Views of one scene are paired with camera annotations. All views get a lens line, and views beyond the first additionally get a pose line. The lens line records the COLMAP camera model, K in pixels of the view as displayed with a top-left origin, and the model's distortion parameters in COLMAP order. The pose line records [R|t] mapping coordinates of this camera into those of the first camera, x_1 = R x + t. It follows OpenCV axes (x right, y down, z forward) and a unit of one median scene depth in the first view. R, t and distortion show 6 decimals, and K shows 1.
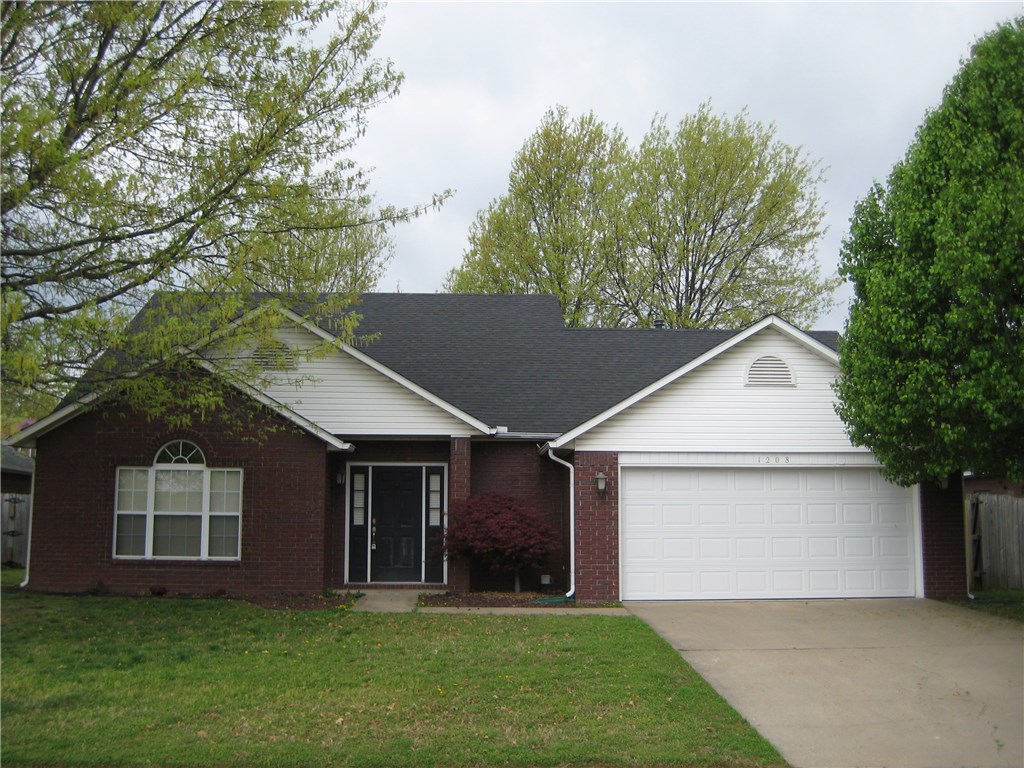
lens RADIAL K [[1086.4, 0, 493.9], [0, 1086.4, 379.3], [0, 0, 1]] dist [-0.152424, 0.214821]
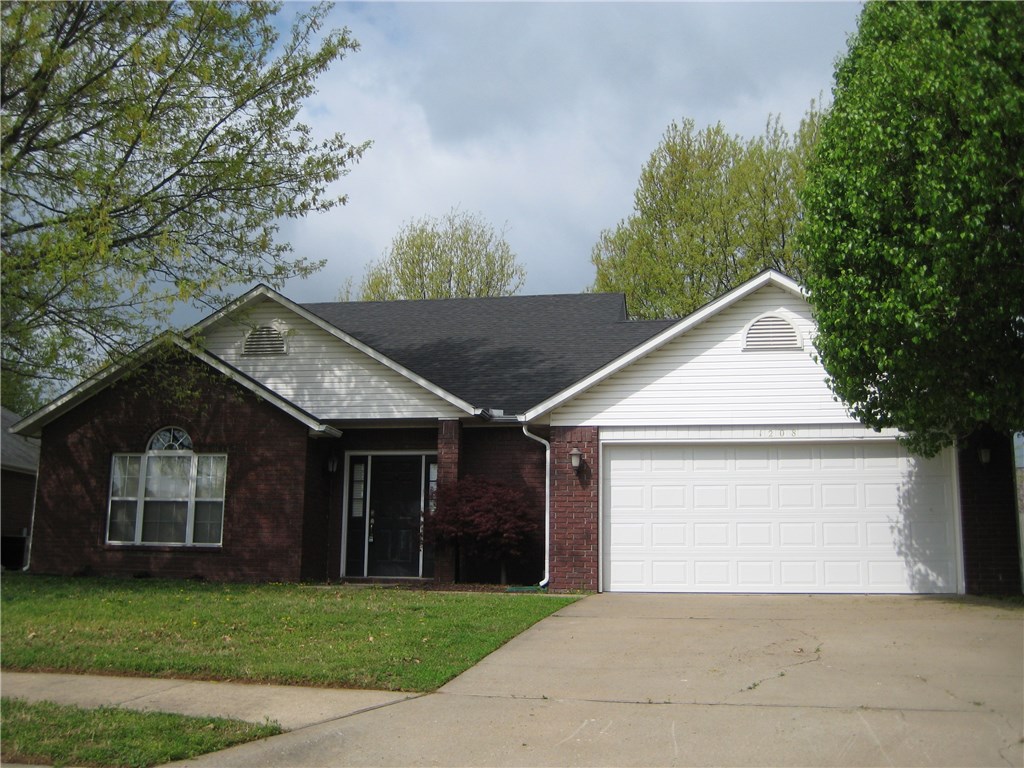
lens RADIAL K [[1086.4, 0, 493.9], [0, 1086.4, 379.3], [0, 0, 1]] dist [-0.152424, 0.214821]
pose [[0.973909, -0.030891, -0.224825, 0.230519], [0.016745, 0.997774, -0.064557, 0.082887], [0.226319, 0.059108, 0.972258, 0.091349]]
